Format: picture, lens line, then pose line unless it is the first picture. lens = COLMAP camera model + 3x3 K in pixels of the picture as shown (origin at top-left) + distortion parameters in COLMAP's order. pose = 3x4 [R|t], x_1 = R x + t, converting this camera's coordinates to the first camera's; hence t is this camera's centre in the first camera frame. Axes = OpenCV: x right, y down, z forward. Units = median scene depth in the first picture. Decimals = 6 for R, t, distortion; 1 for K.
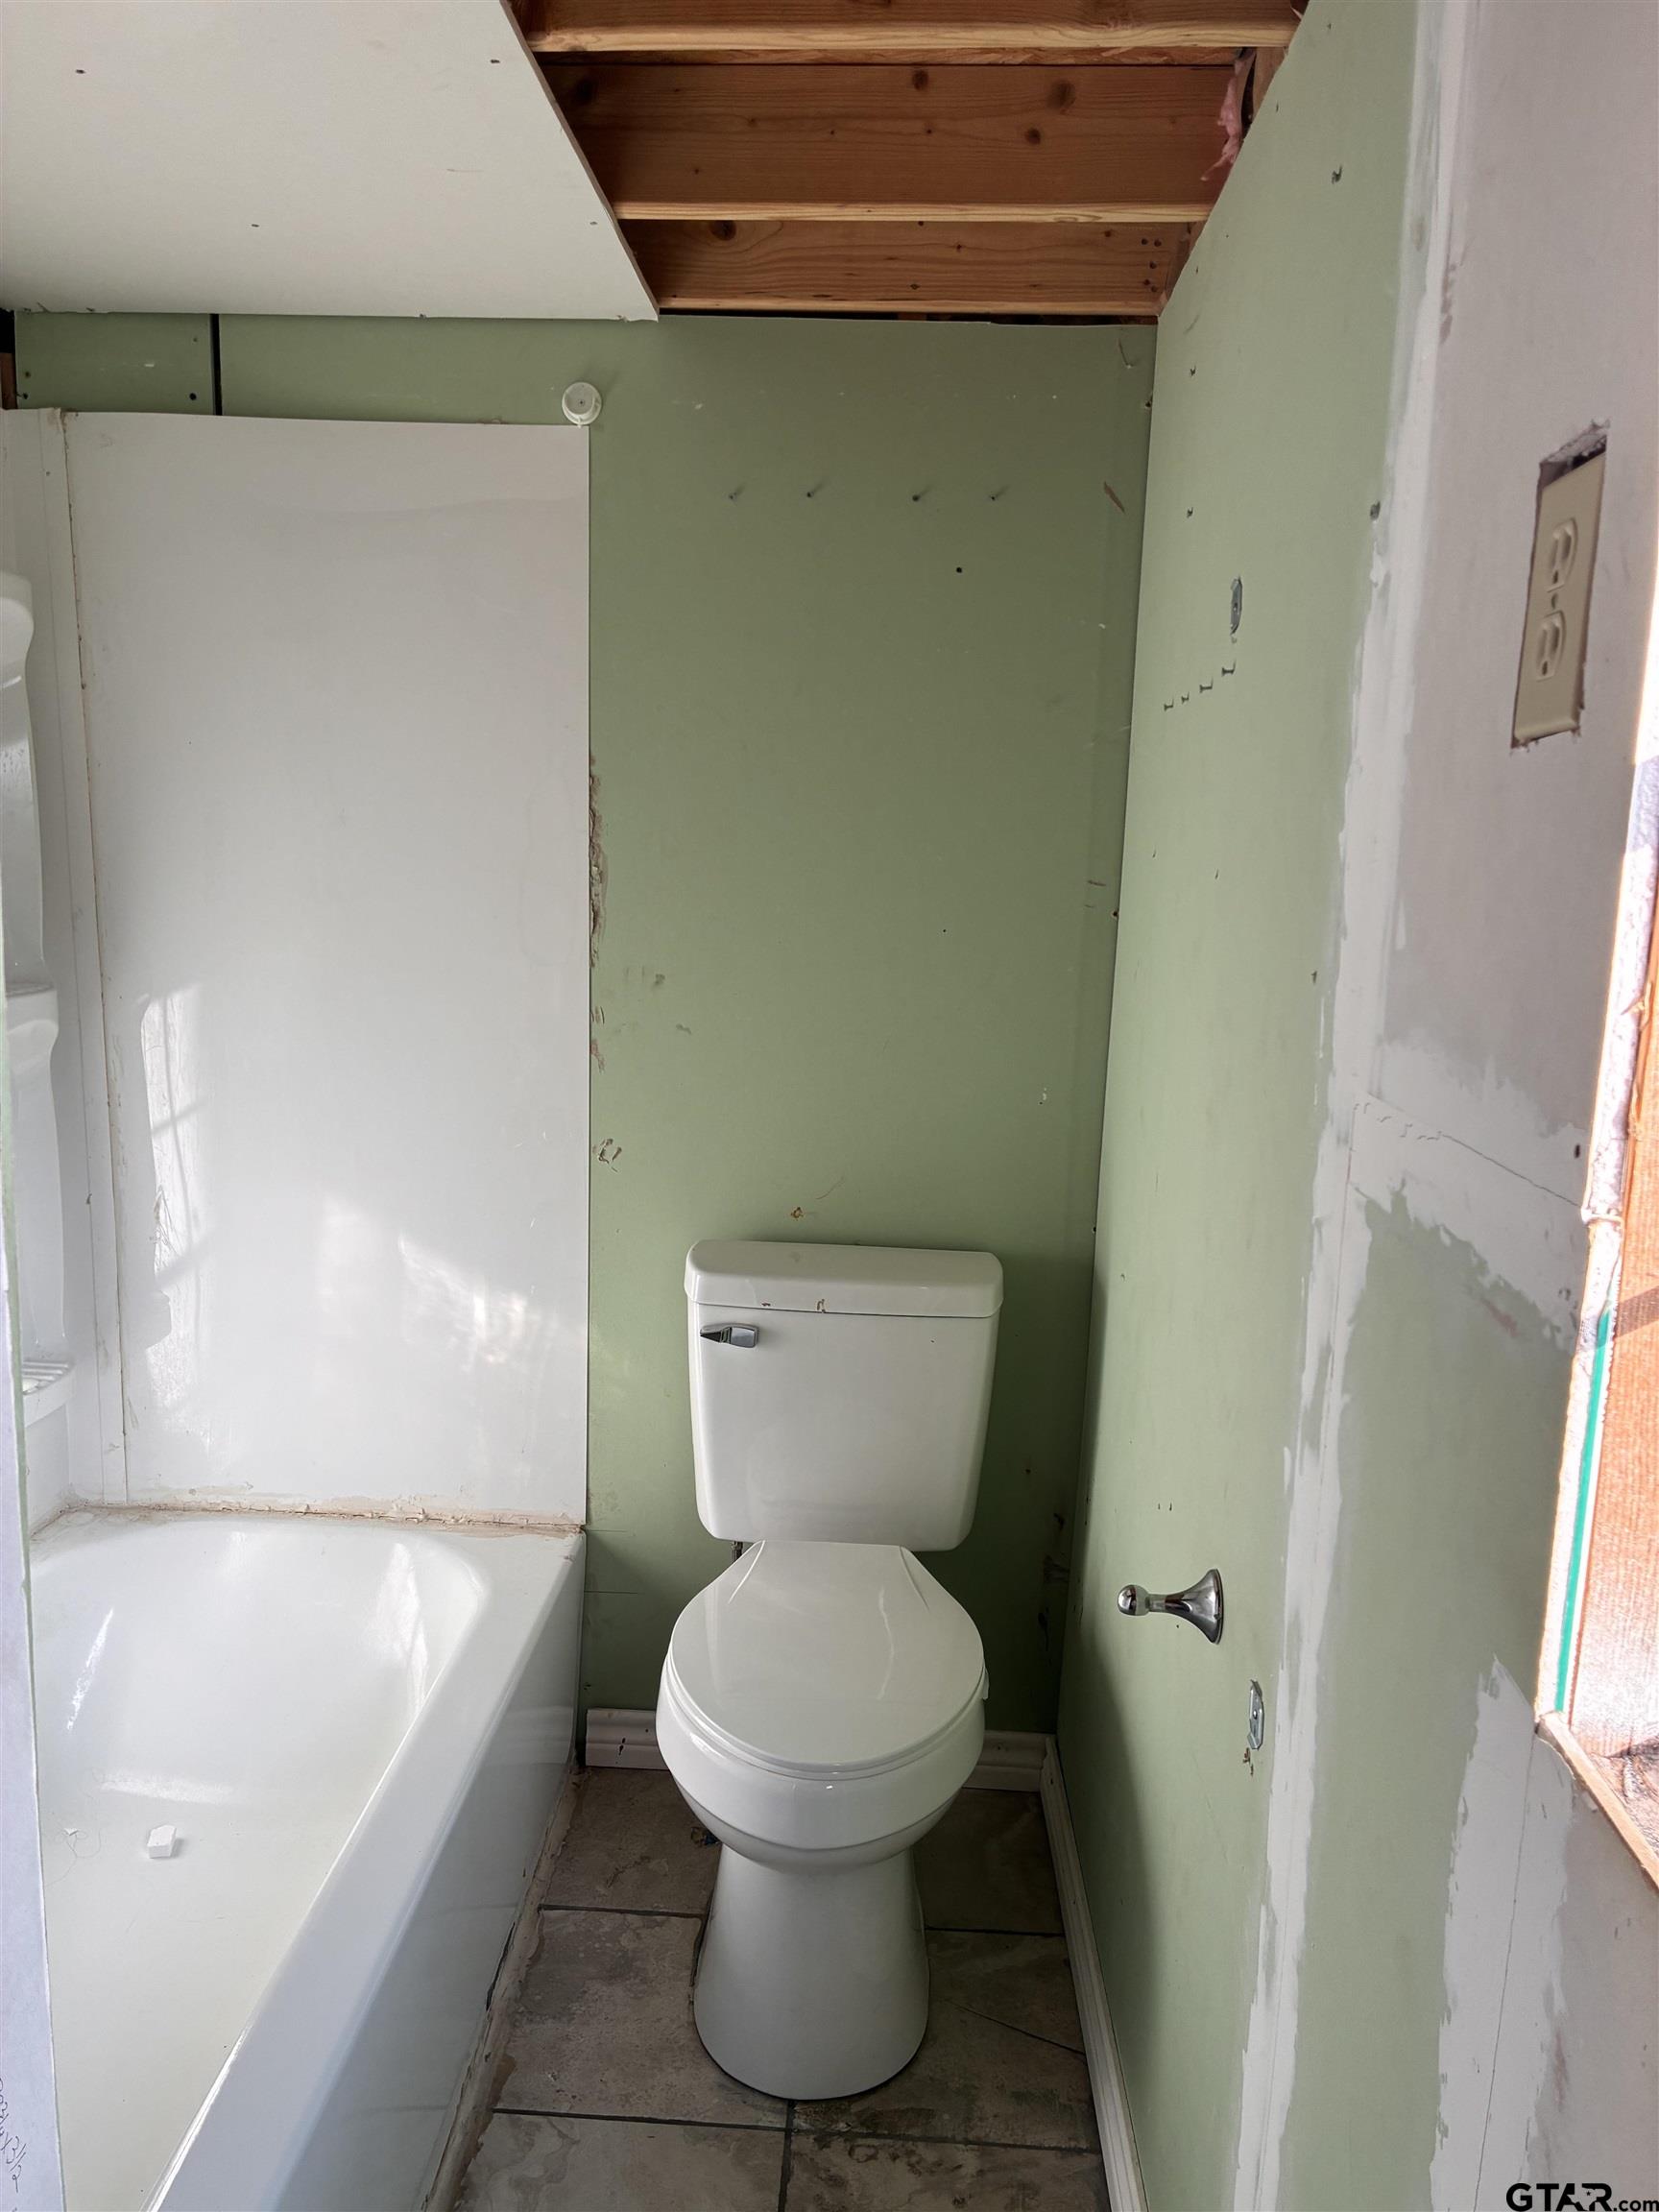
lens RADIAL K [[1667.6, 0, 815.6], [0, 1667.6, 1107.5], [0, 0, 1]] dist [0.049761, -0.050988]
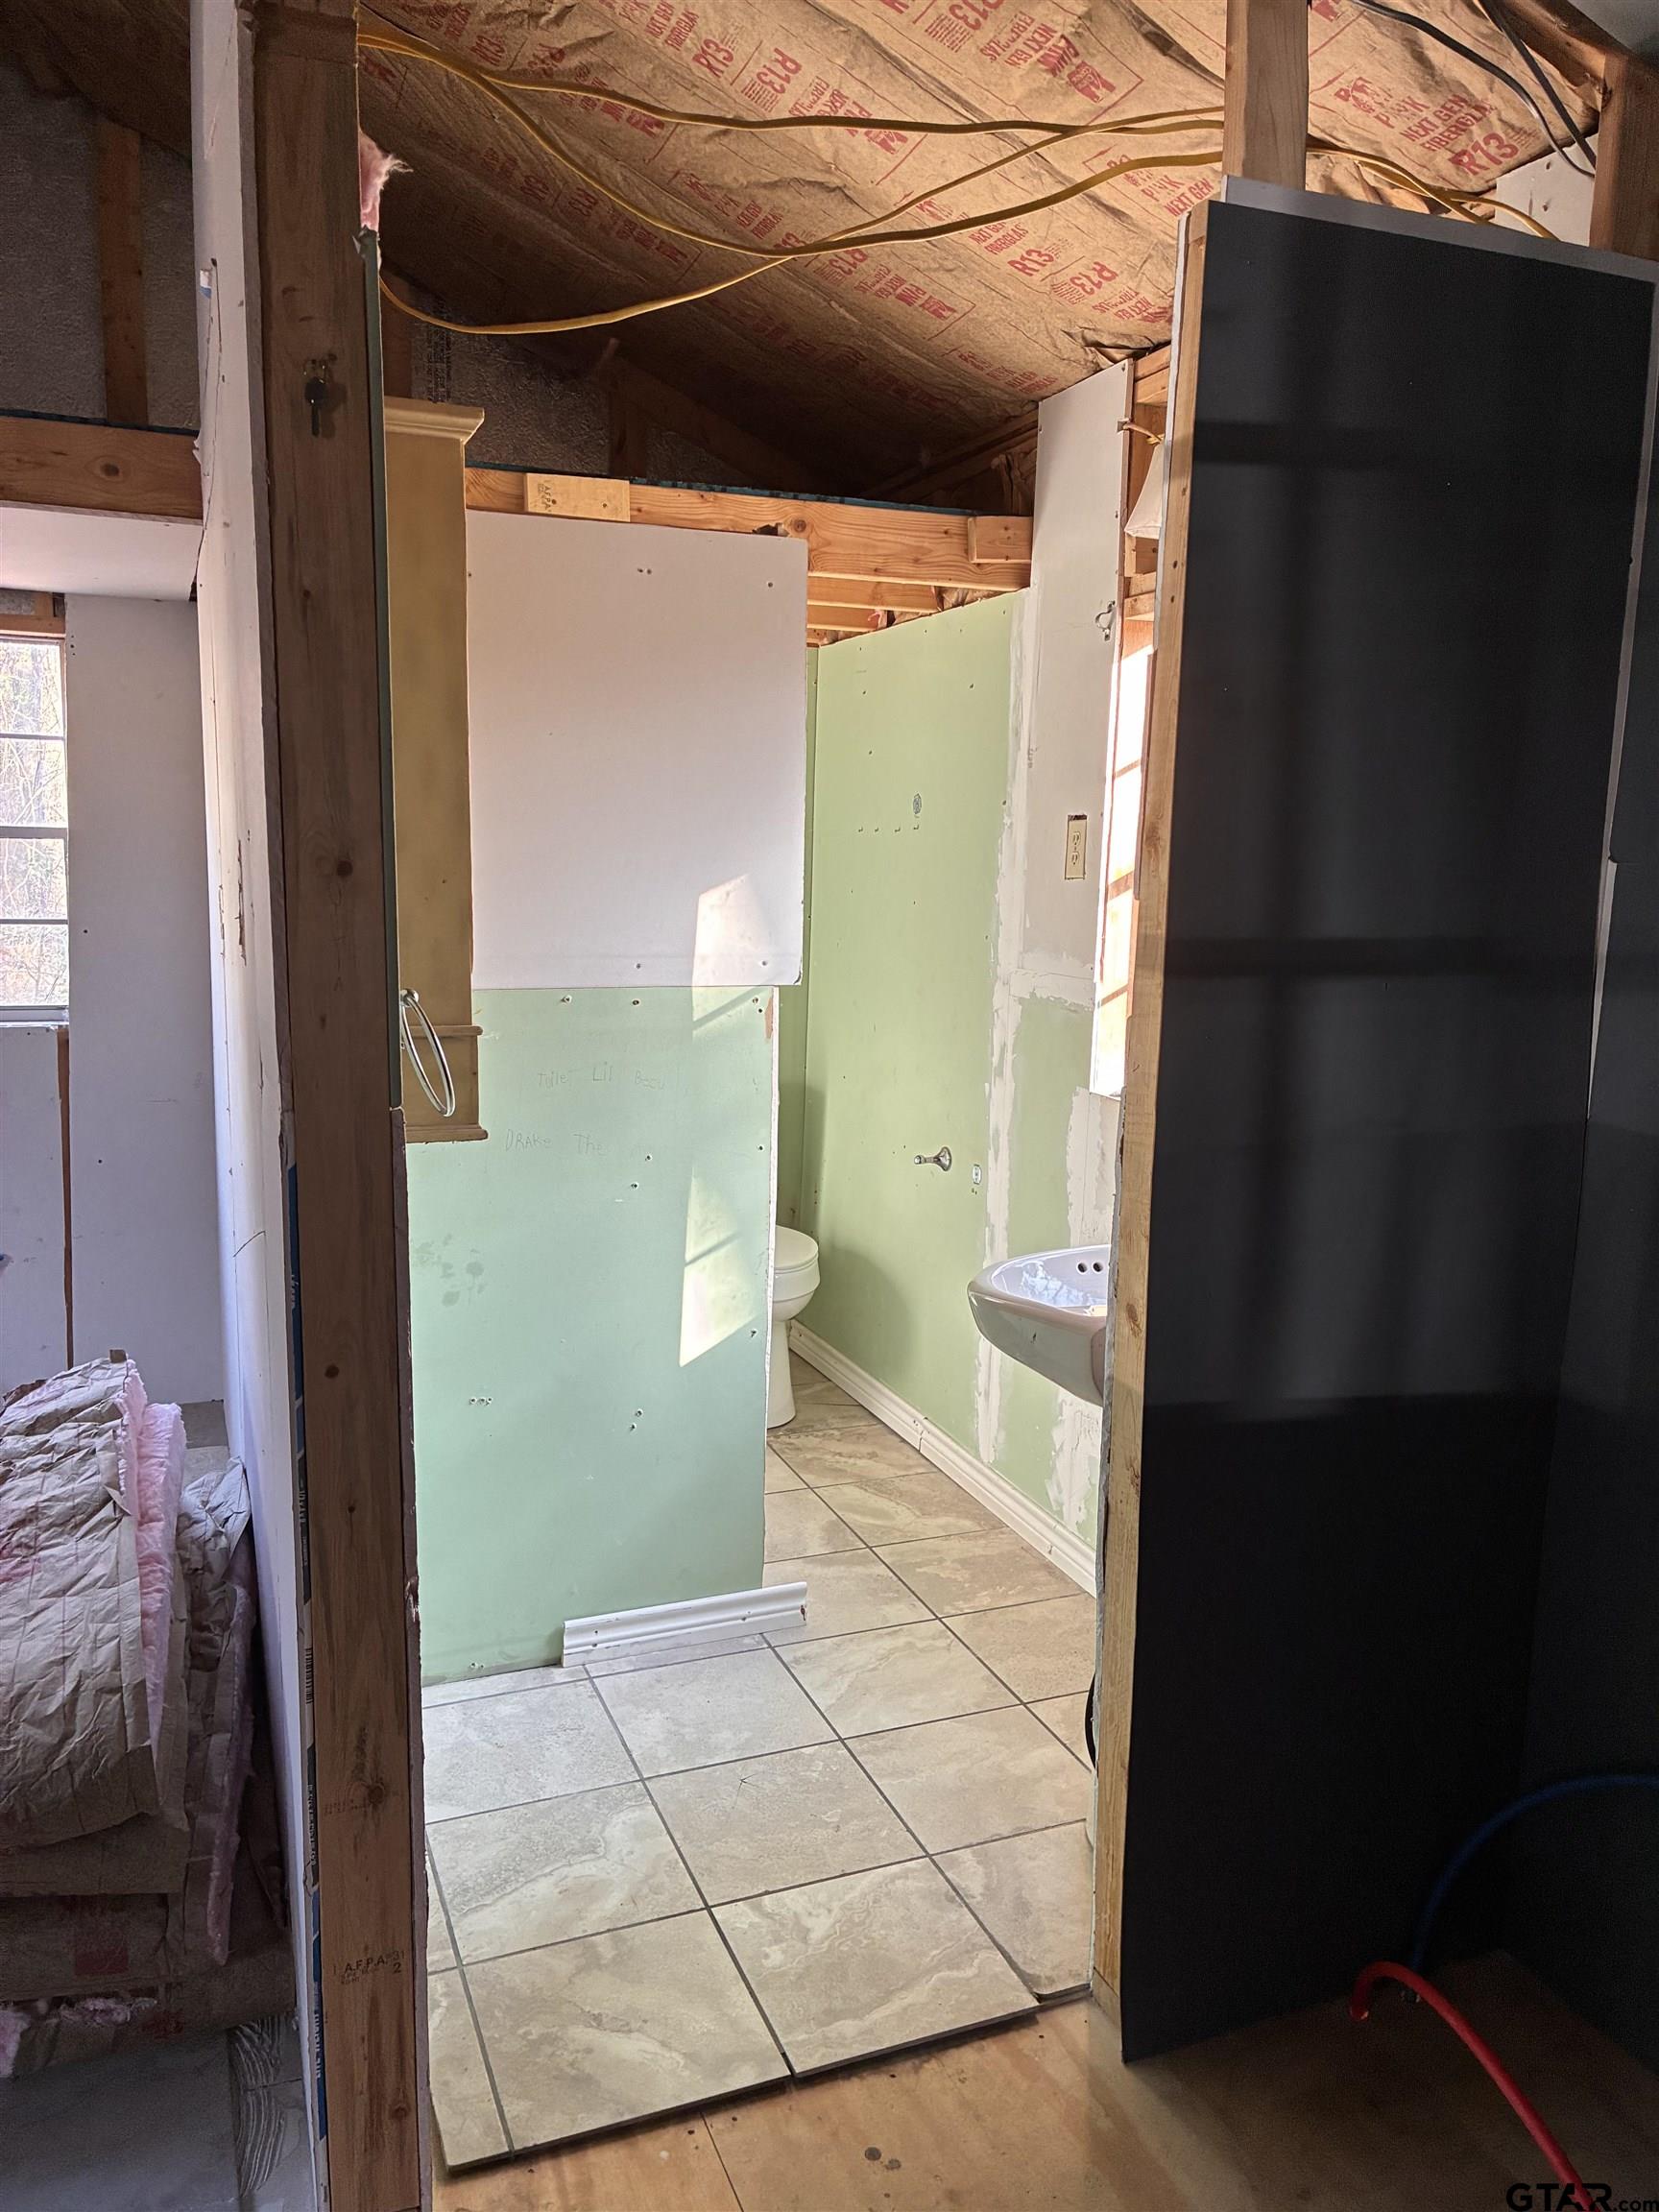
lens RADIAL K [[1667.6, 0, 815.6], [0, 1667.6, 1107.5], [0, 0, 1]] dist [0.049761, -0.050988]
pose [[0.909493, -0.065171, 0.410579, -1.475222], [0.067031, 0.997702, 0.009881, 0.214970], [-0.410279, 0.018535, 0.911772, -1.974311]]
